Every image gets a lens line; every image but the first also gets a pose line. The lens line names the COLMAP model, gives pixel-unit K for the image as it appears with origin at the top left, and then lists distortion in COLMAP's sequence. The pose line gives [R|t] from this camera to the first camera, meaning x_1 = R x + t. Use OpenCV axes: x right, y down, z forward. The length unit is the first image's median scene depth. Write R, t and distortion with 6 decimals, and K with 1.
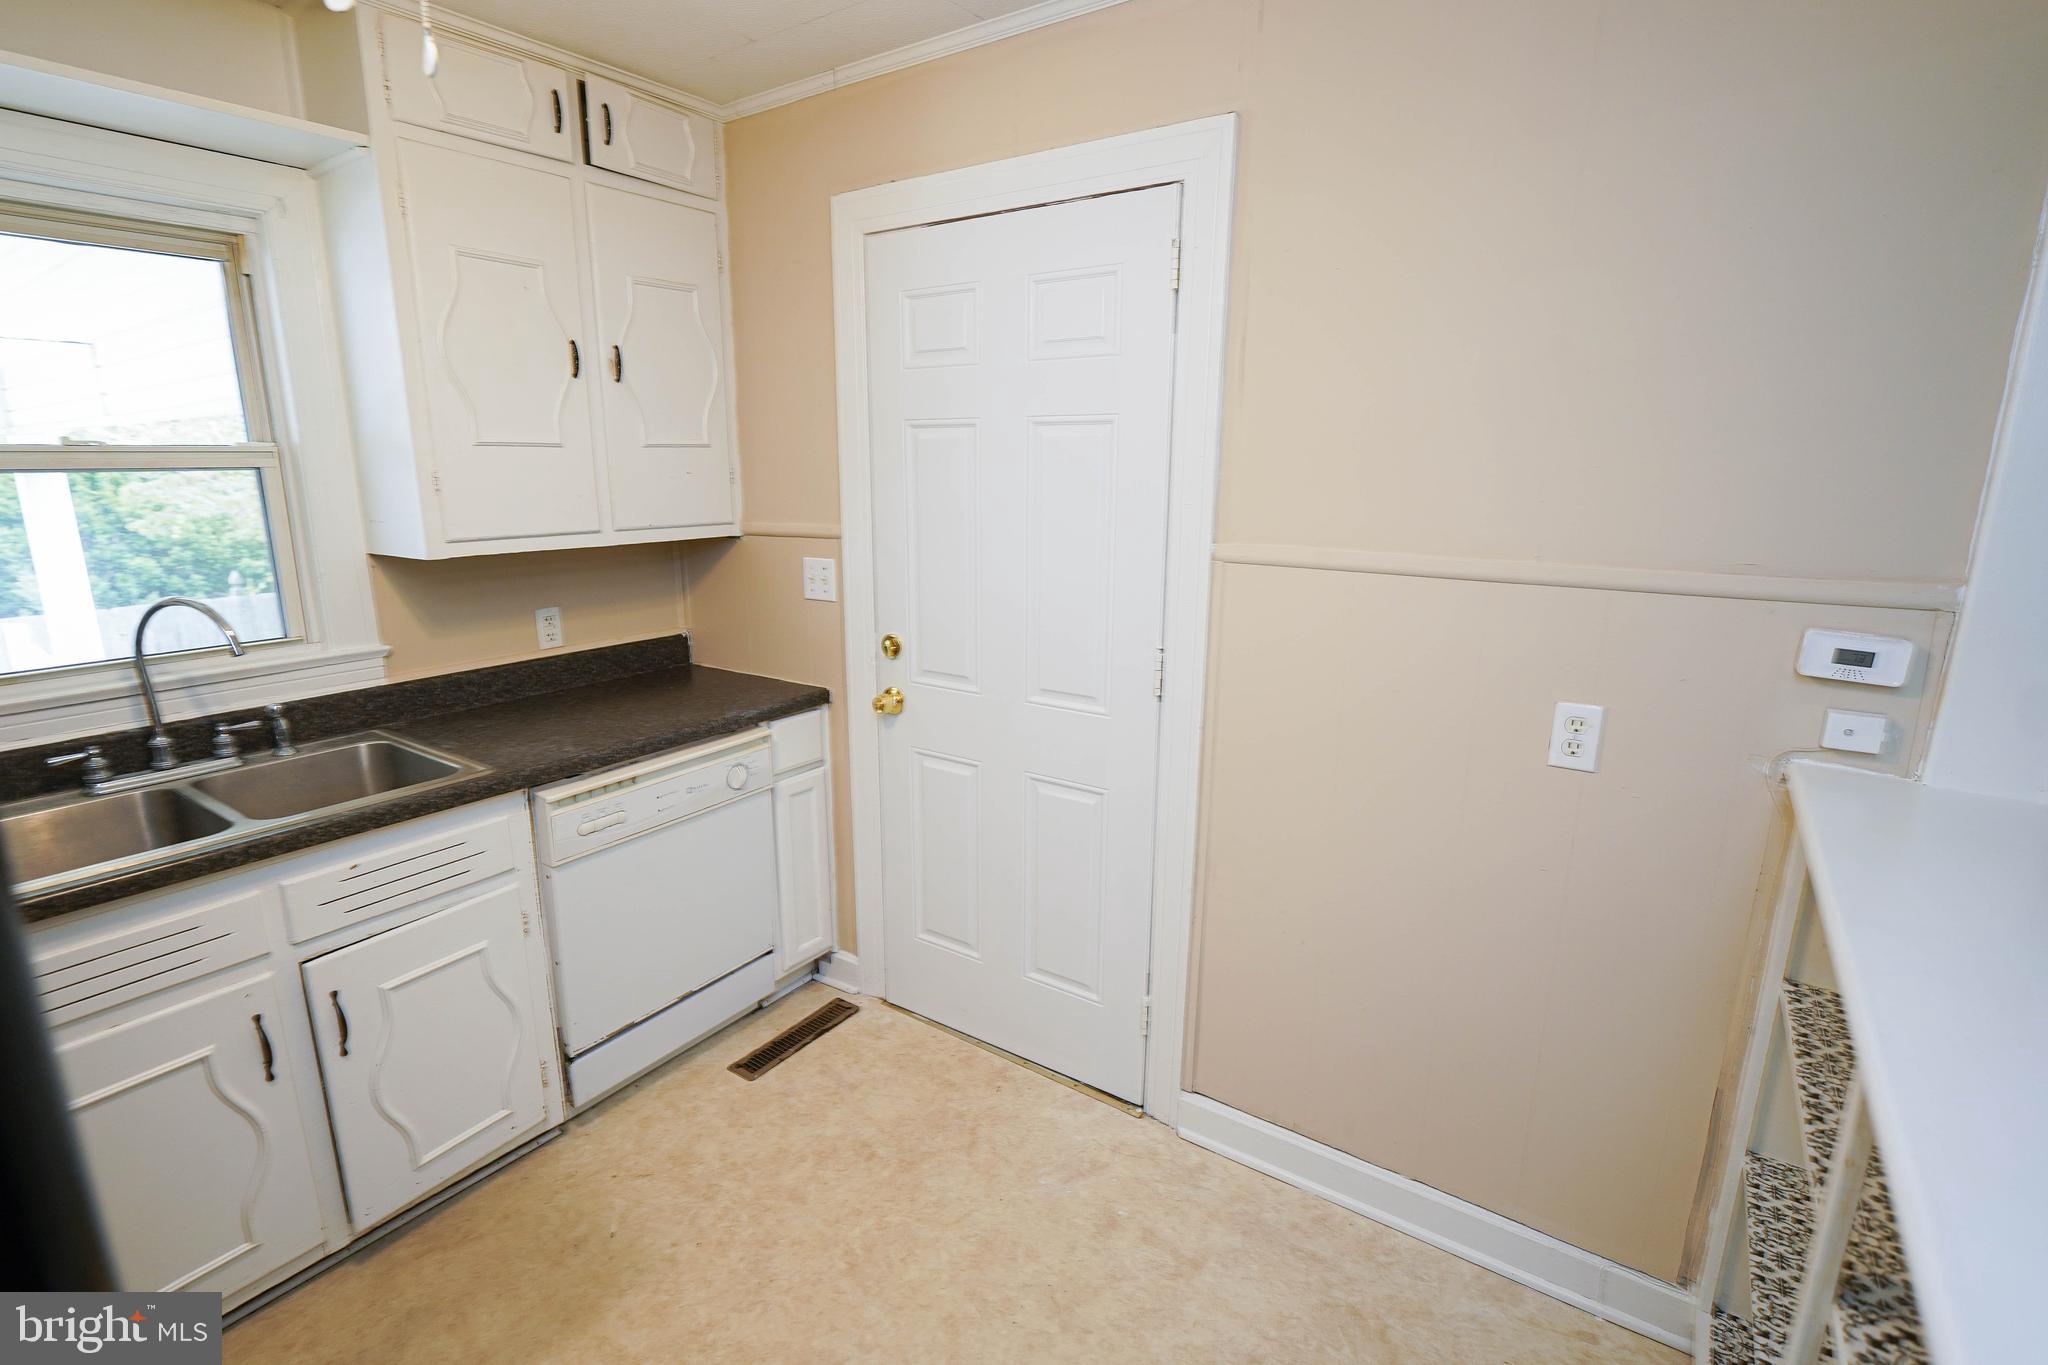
lens RADIAL K [[955.9, 0, 1002.2], [0, 955.9, 687.2], [0, 0, 1]] dist [-0.020819, 0.000053]
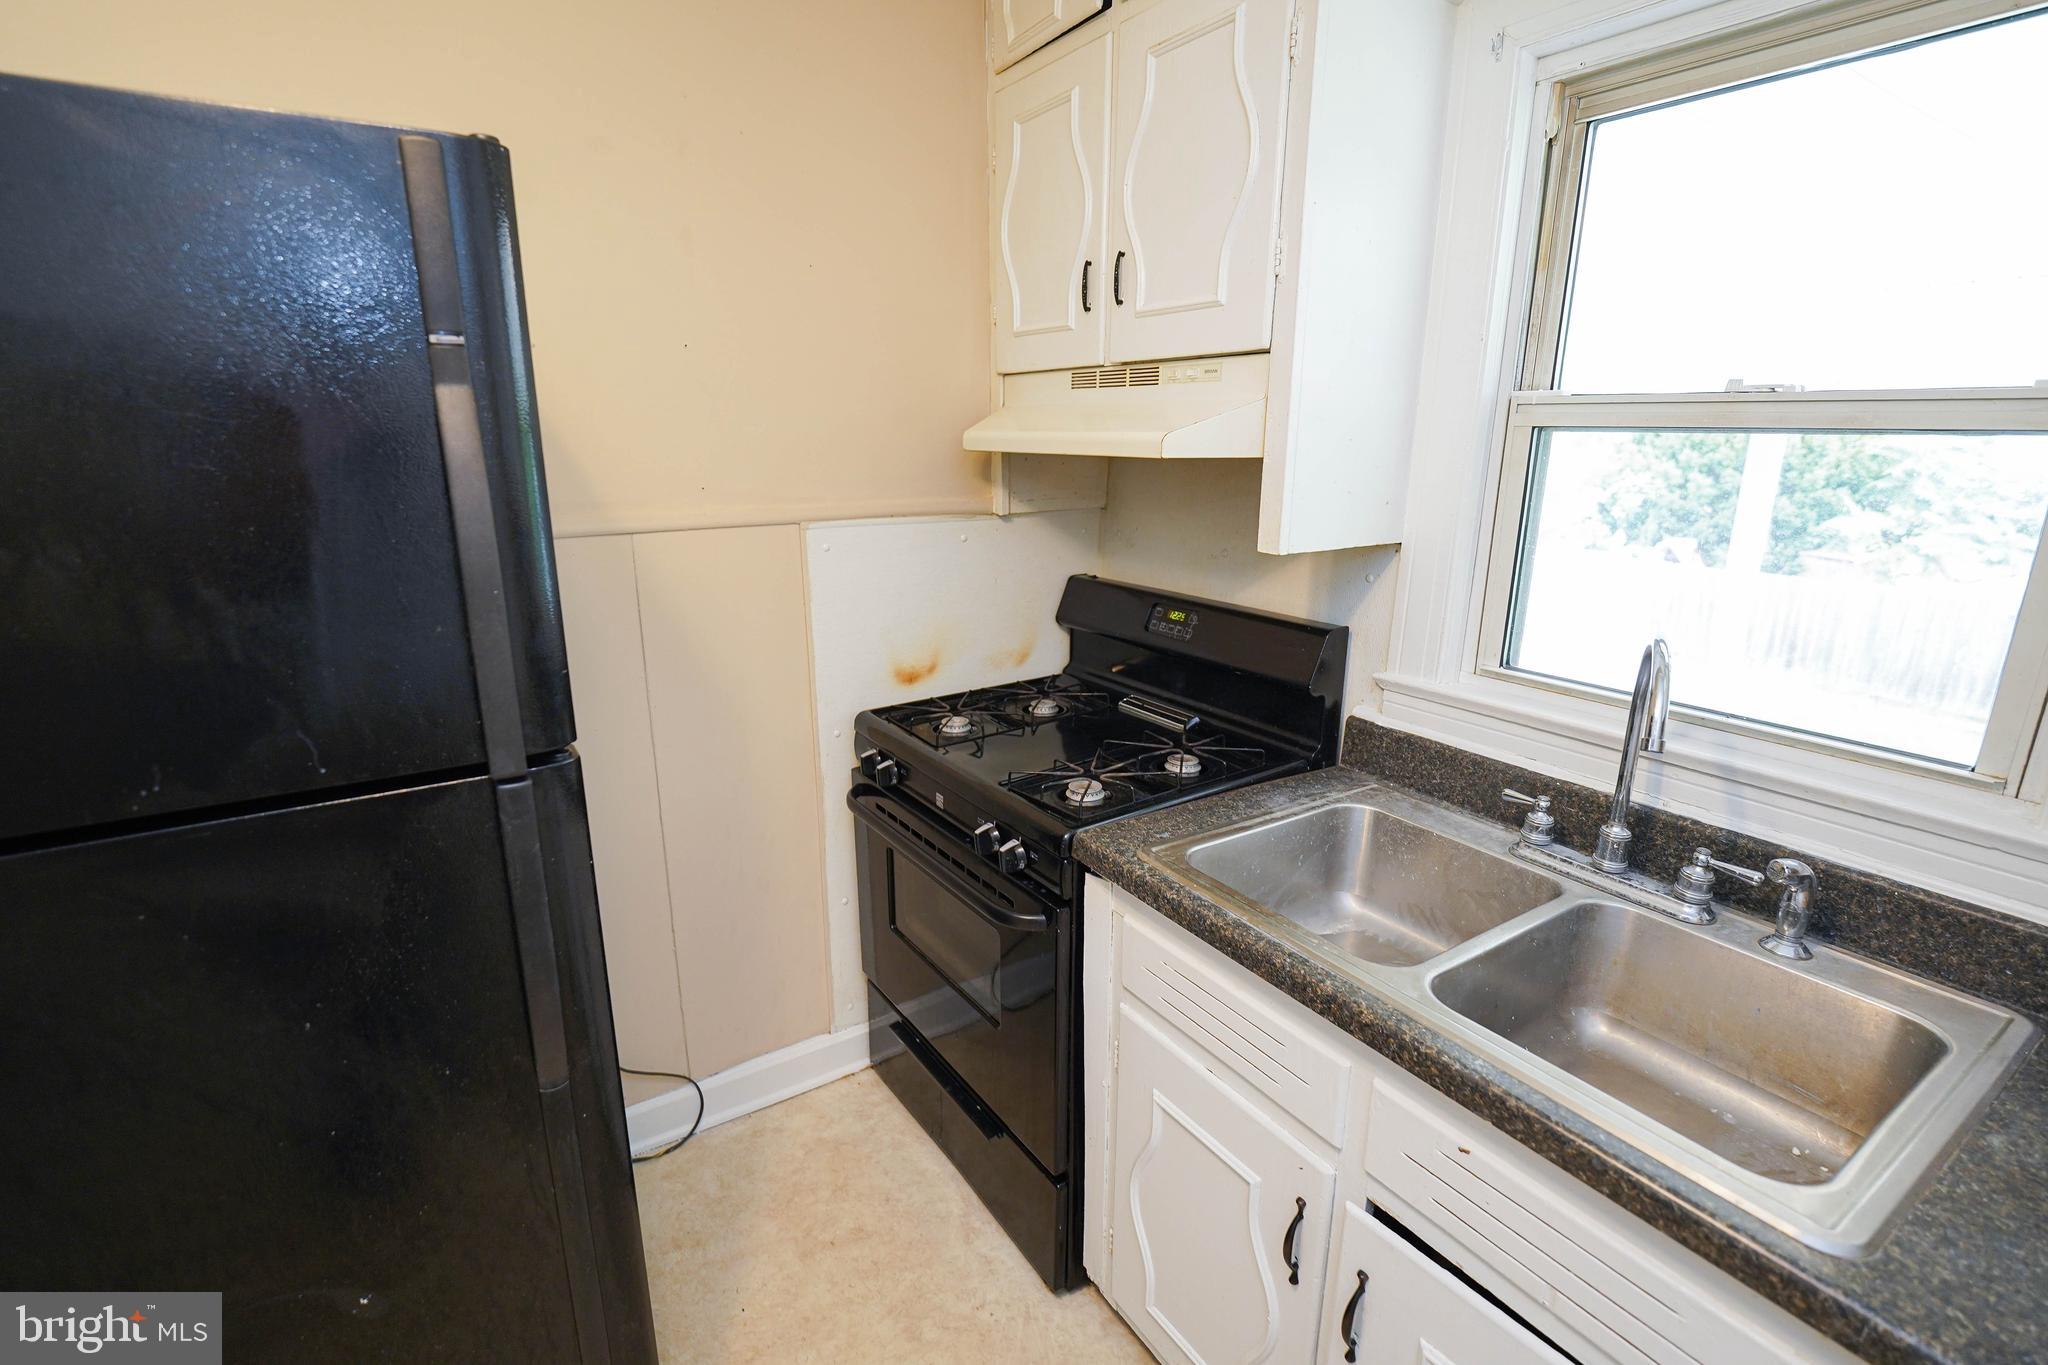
lens RADIAL K [[939.0, 0, 1002.2], [0, 939.0, 685.3], [0, 0, 1]] dist [-0.016589, 0.000283]
pose [[-0.381644, 0.242162, -0.892023, -0.133305], [-0.216397, 0.914840, 0.340940, -0.156833], [0.898621, 0.323149, -0.296741, 0.691983]]
